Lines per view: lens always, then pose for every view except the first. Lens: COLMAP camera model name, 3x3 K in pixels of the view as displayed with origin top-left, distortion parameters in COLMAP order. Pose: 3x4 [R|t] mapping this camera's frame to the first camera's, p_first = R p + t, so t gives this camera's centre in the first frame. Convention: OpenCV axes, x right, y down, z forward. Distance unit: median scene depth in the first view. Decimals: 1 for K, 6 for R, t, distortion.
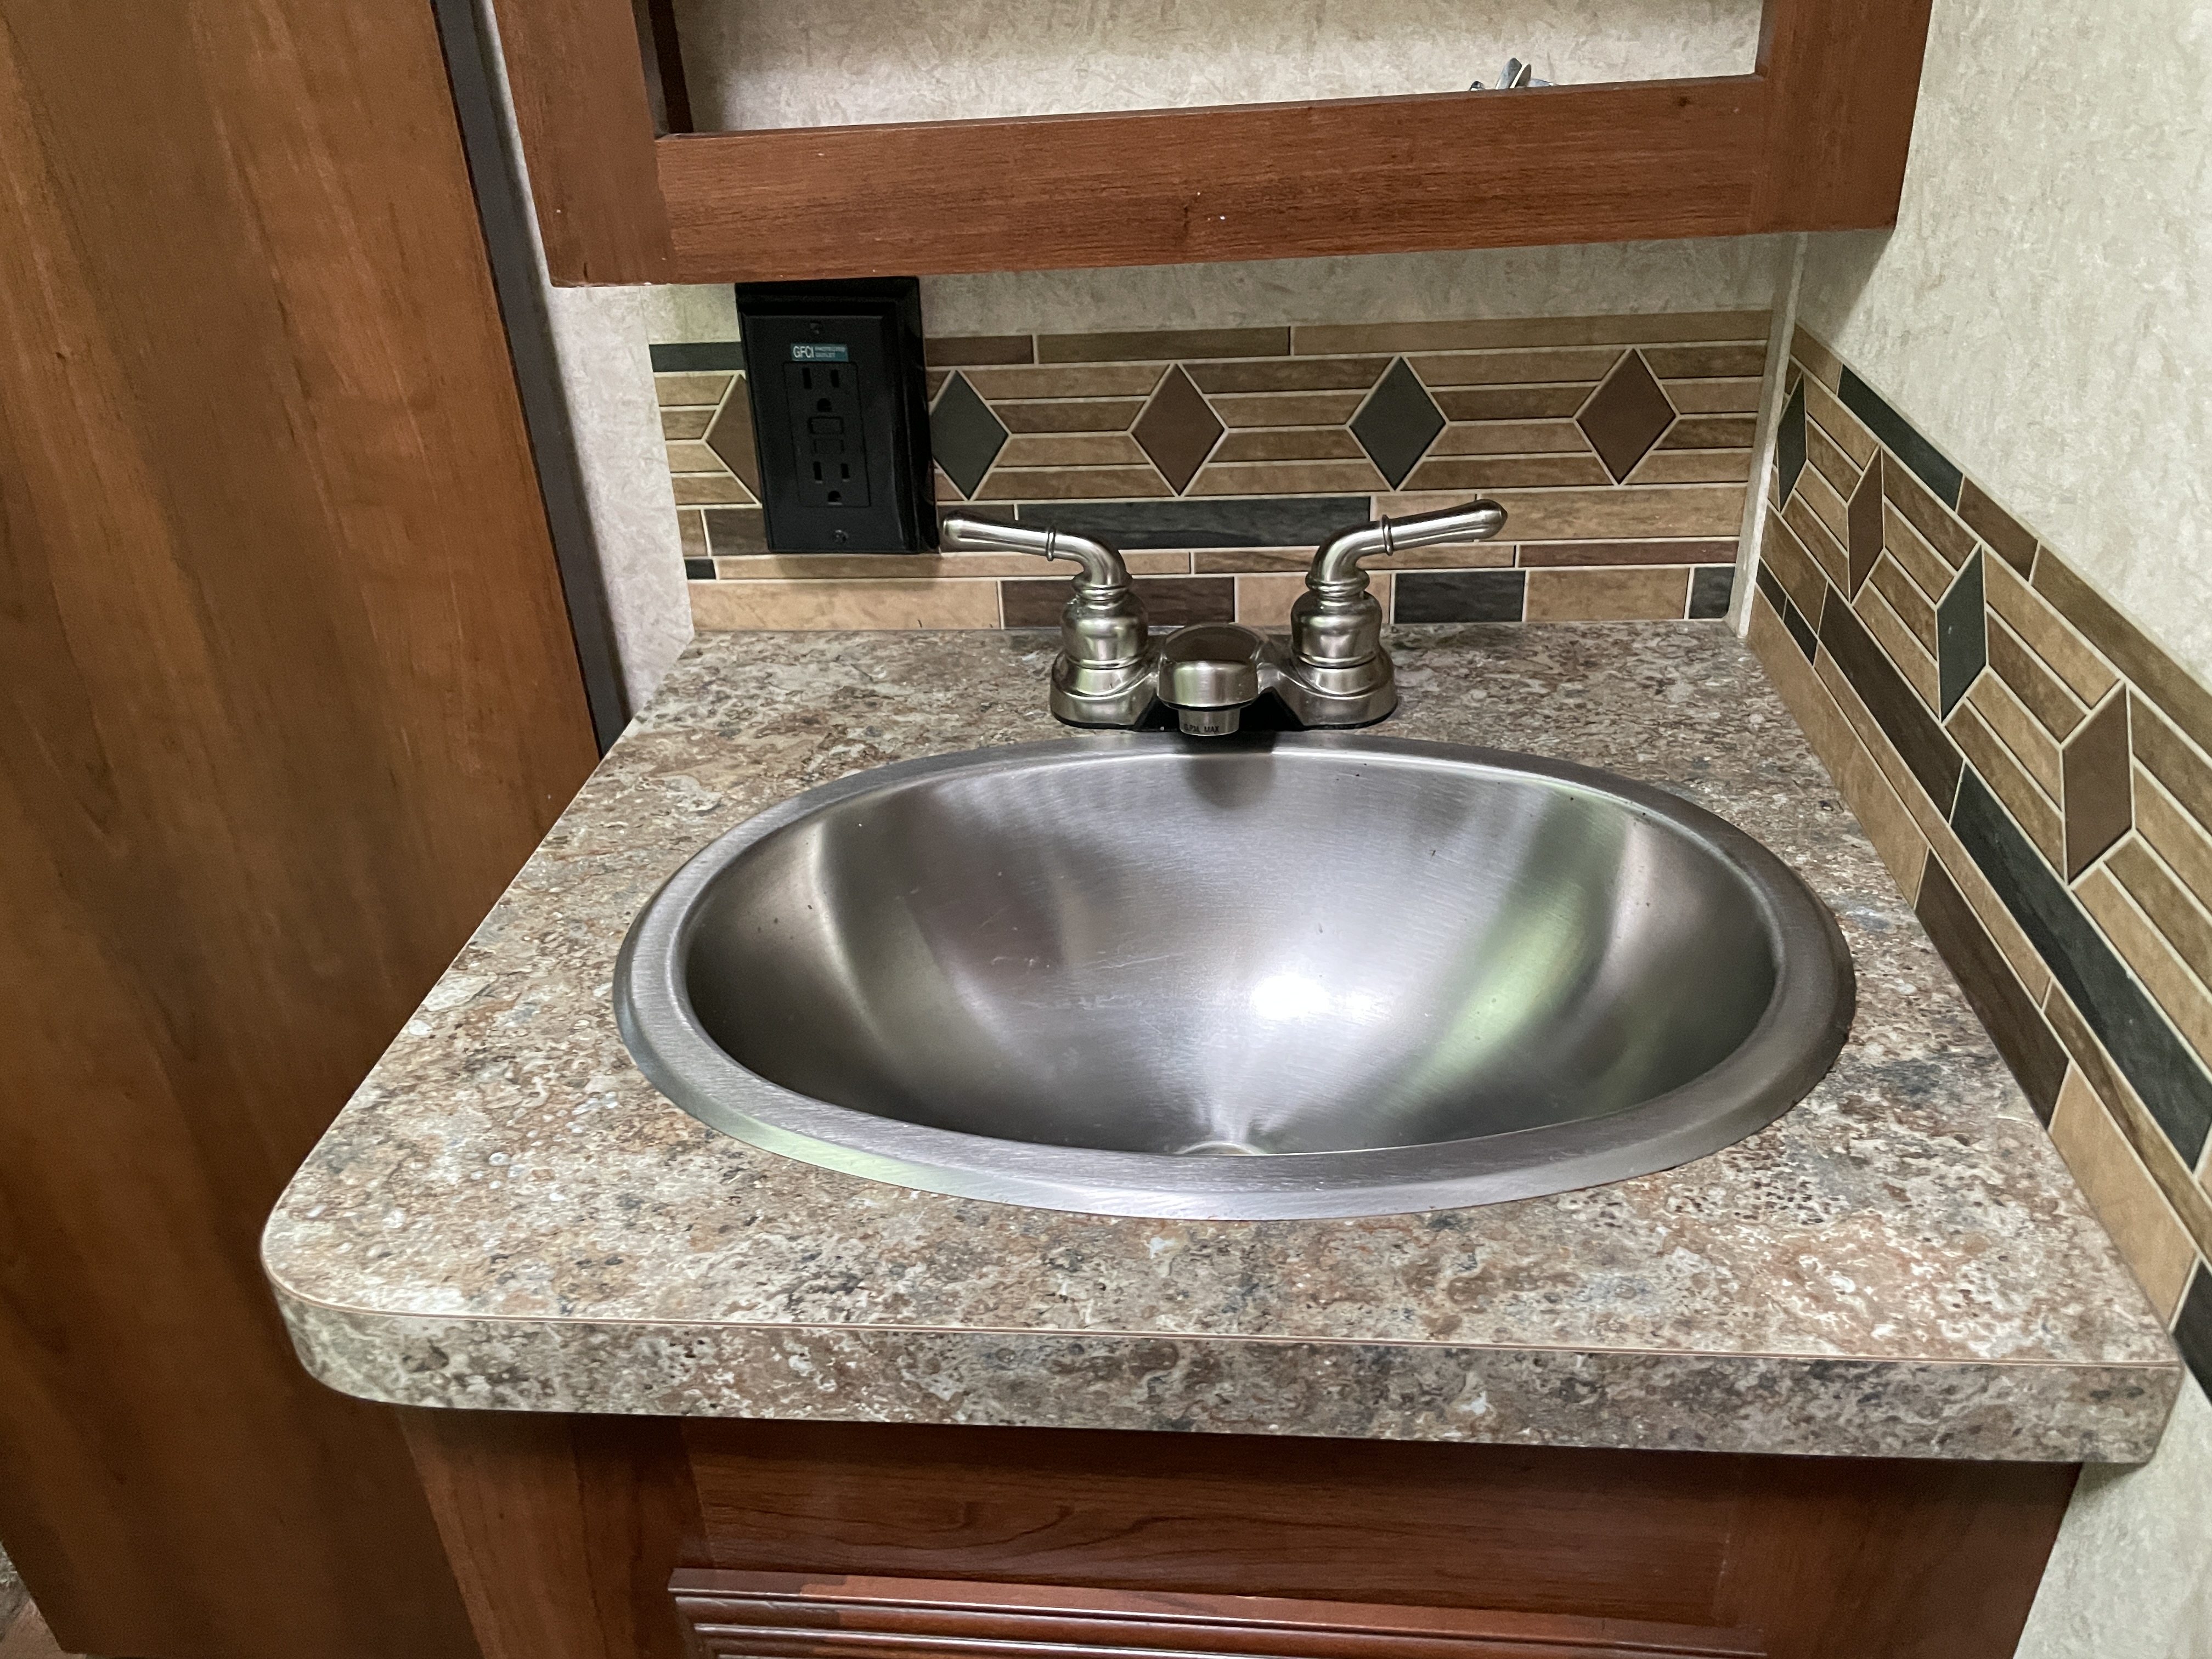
lens RADIAL K [[1698.1, 0, 1106.0], [0, 1698.1, 829.5], [0, 0, 1]] dist [-0.003083, -0.002879]
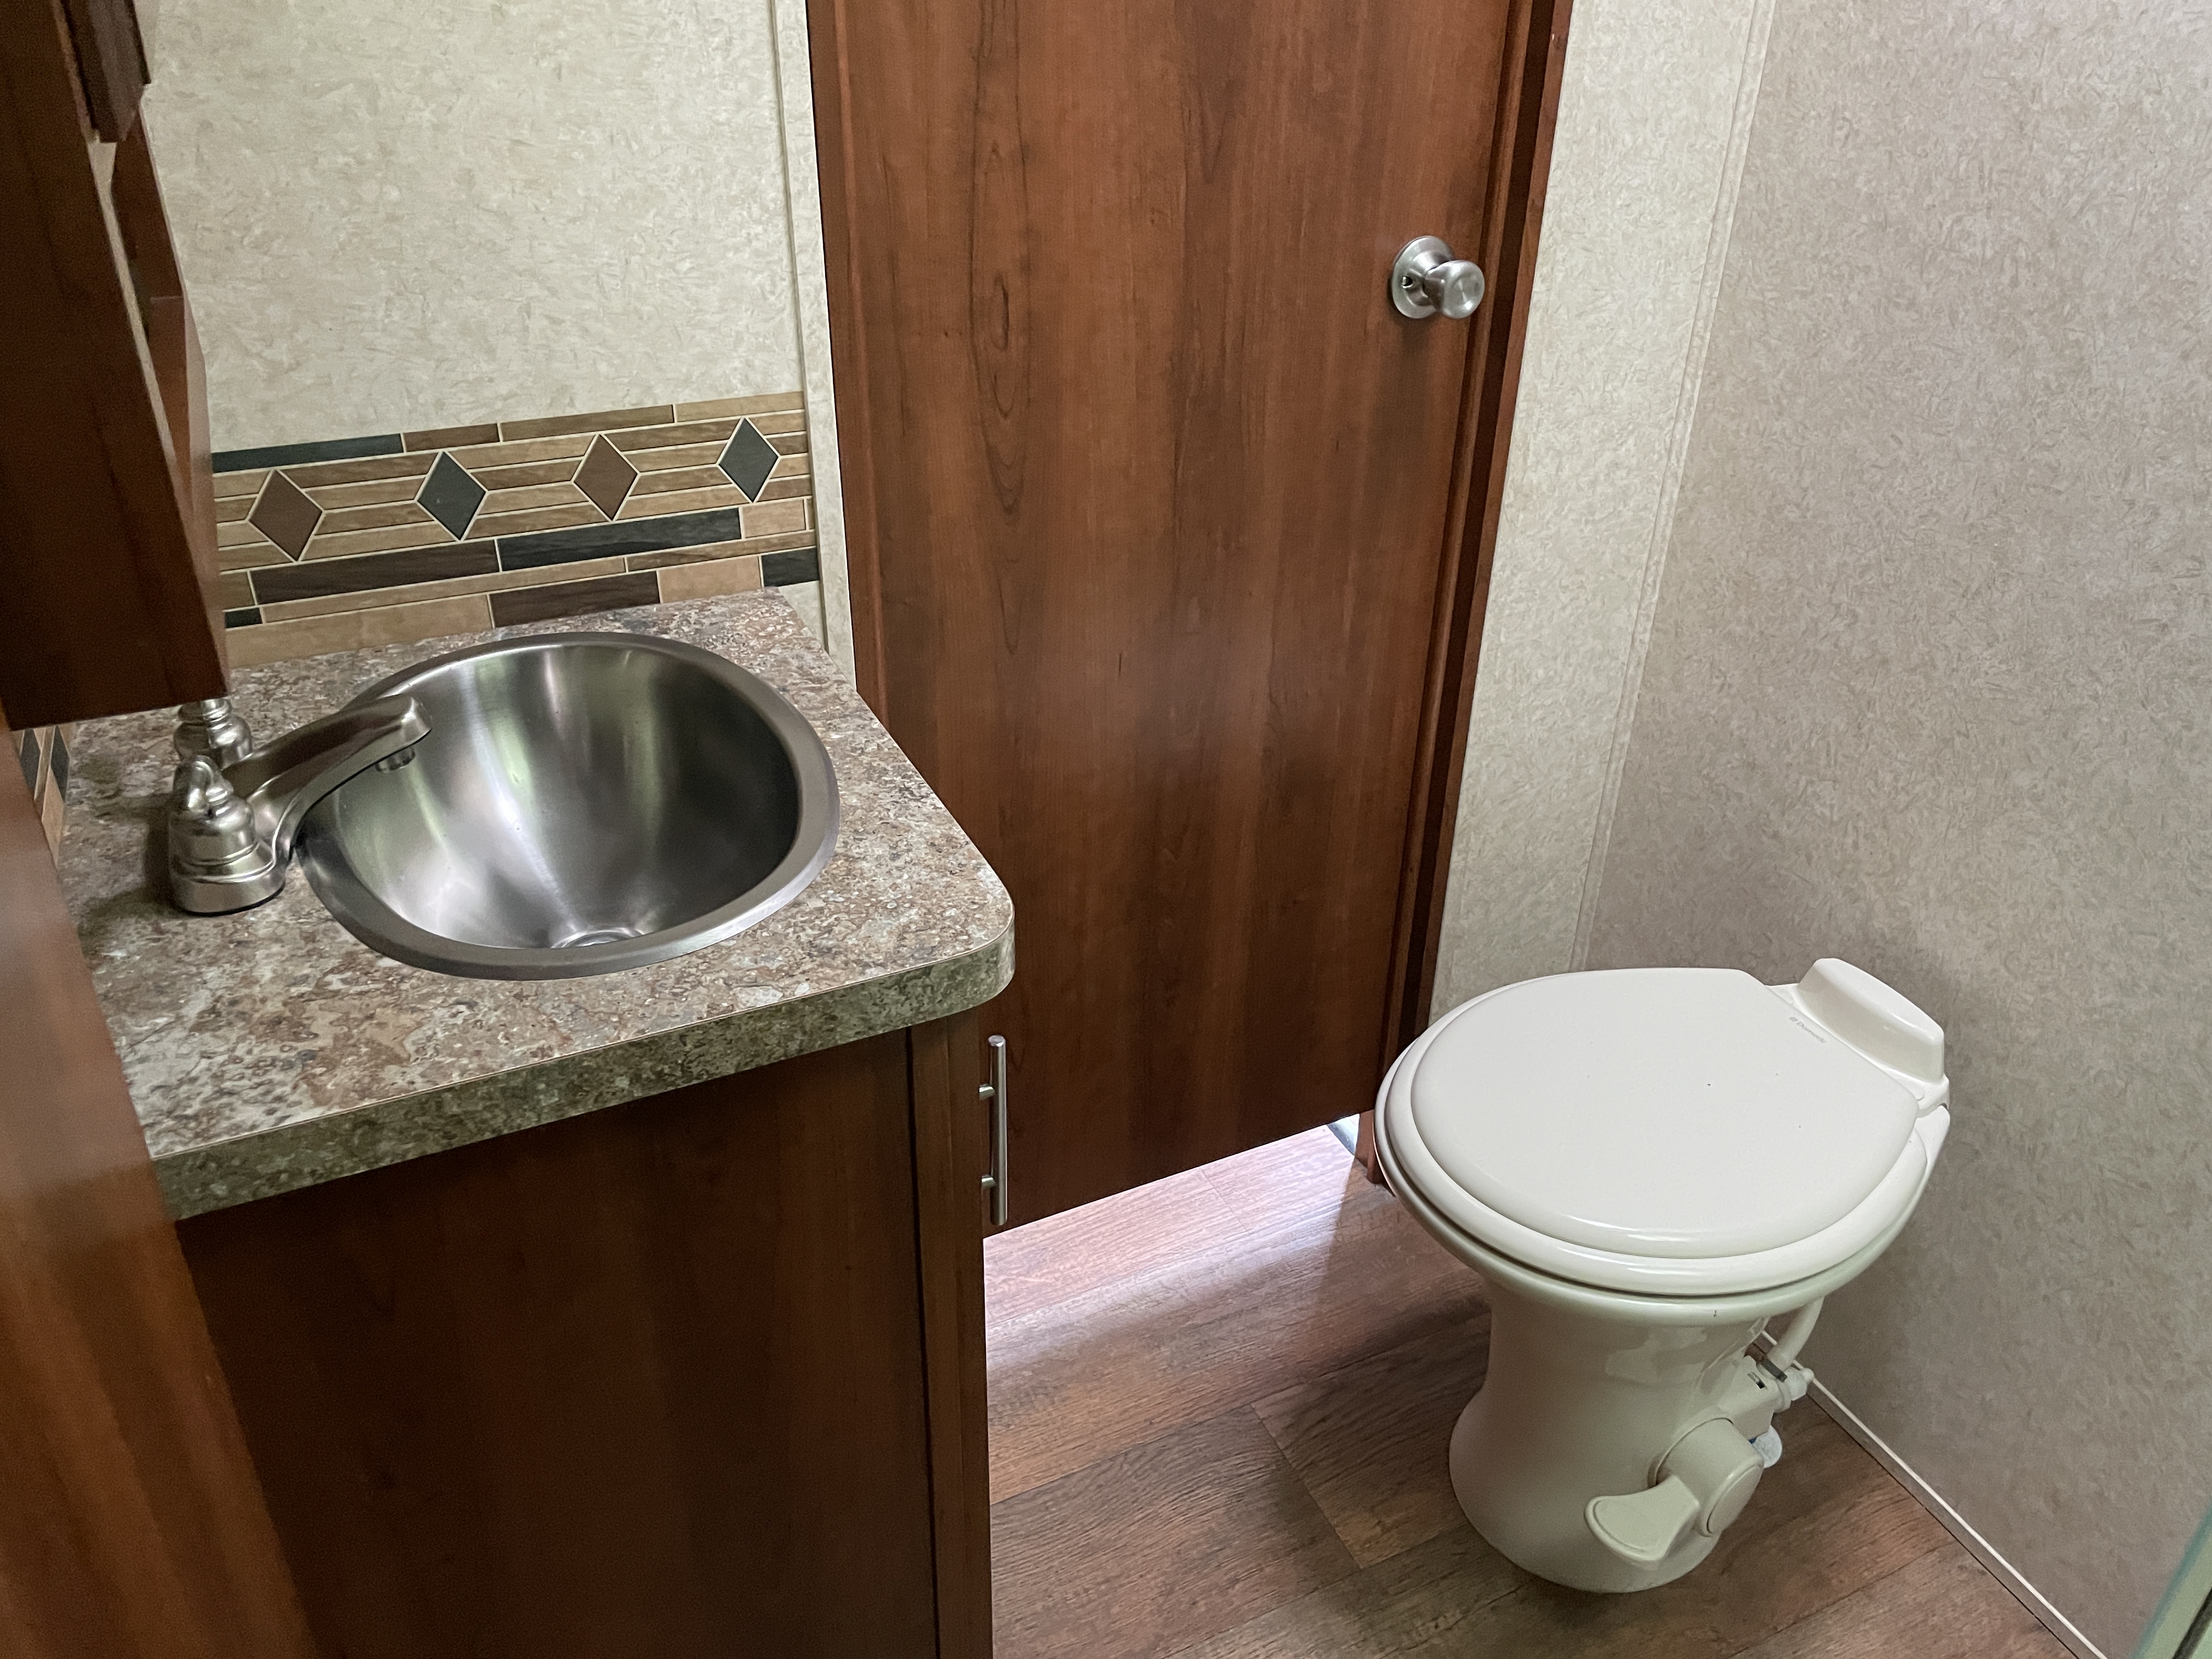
lens RADIAL K [[1698.1, 0, 1106.0], [0, 1698.1, 829.5], [0, 0, 1]] dist [-0.003083, -0.002879]
pose [[-0.485367, -0.418523, 0.767631, -1.785528], [0.442979, 0.639232, 0.628611, -0.870043], [-0.753783, 0.645151, -0.124865, 0.992602]]
